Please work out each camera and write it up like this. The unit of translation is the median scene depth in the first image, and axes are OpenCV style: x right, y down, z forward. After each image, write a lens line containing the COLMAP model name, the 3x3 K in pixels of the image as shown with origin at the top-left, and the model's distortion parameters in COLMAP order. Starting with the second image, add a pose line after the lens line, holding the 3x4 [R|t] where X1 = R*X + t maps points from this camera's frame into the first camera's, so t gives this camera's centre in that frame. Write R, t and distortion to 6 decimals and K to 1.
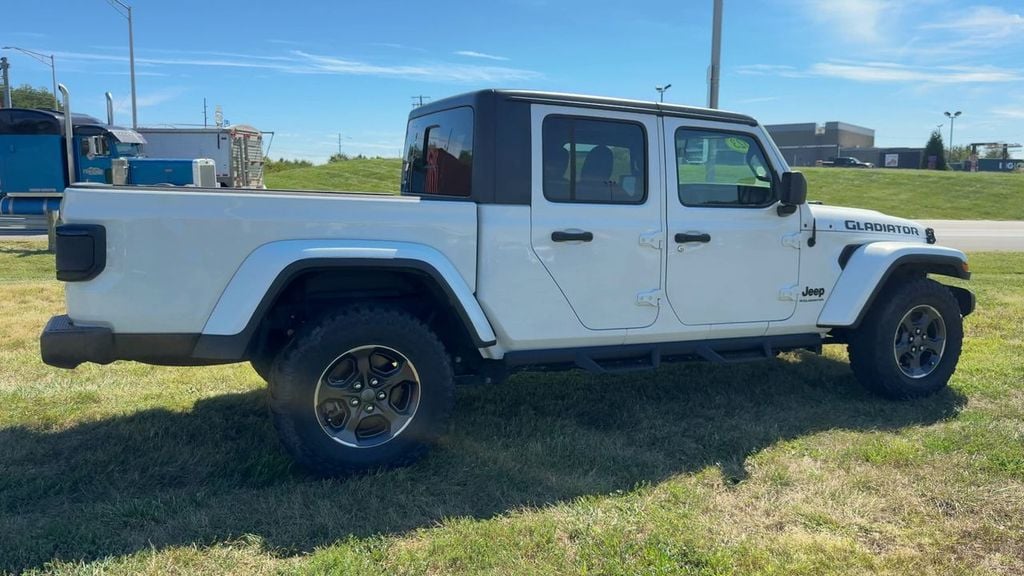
lens RADIAL K [[793.7, 0, 548.5], [0, 793.7, 288.8], [0, 0, 1]] dist [0.064144, -0.093553]
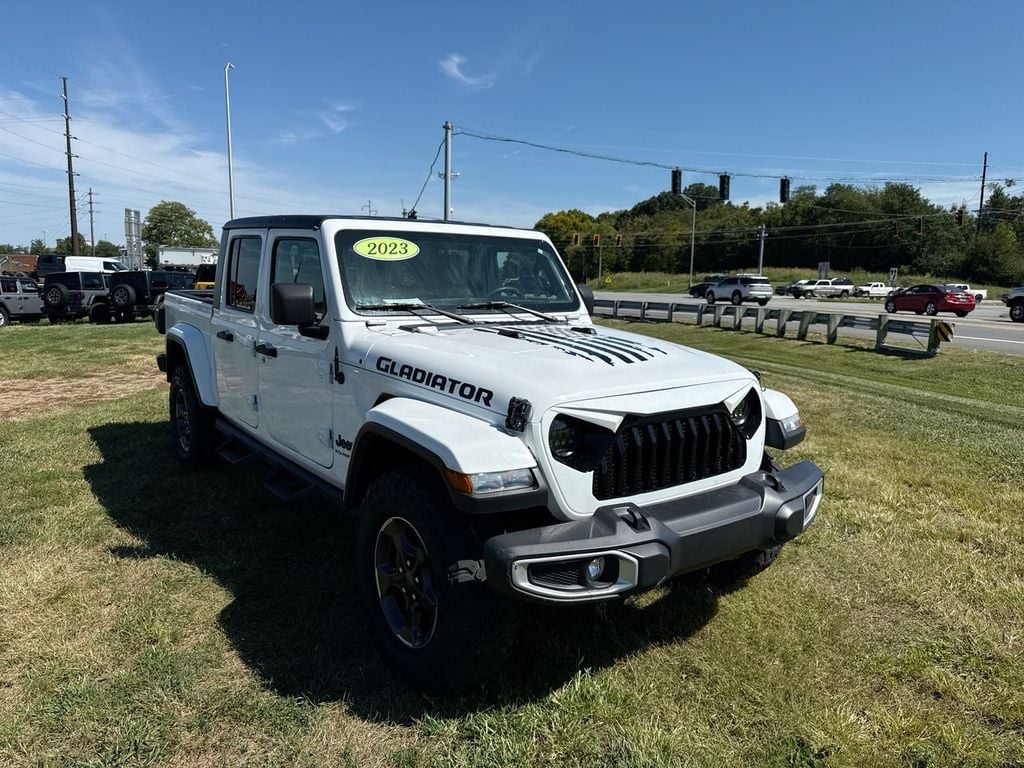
lens RADIAL K [[717.1, 0, 511.5], [0, 717.1, 381.0], [0, 0, 1]] dist [0.066429, -0.102514]
pose [[0.197133, 0.133116, -0.971297, 1.129337], [-0.137760, 0.984670, 0.106989, -0.166058], [0.970650, 0.112715, 0.212449, 1.112435]]
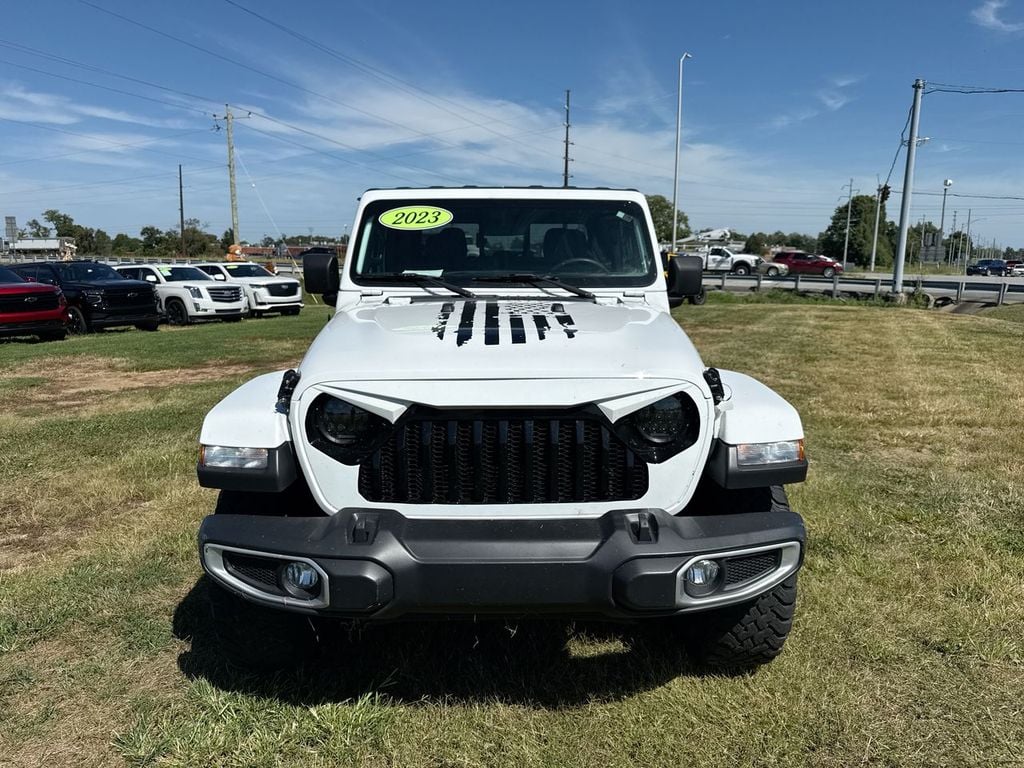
lens RADIAL K [[712.1, 0, 505.9], [0, 712.1, 385.8], [0, 0, 1]] dist [0.046435, -0.067599]
pose [[-0.417365, 0.146568, -0.896841, 0.978893], [-0.125594, 0.968133, 0.216667, -0.211404], [0.900018, 0.203067, -0.385657, 1.567170]]
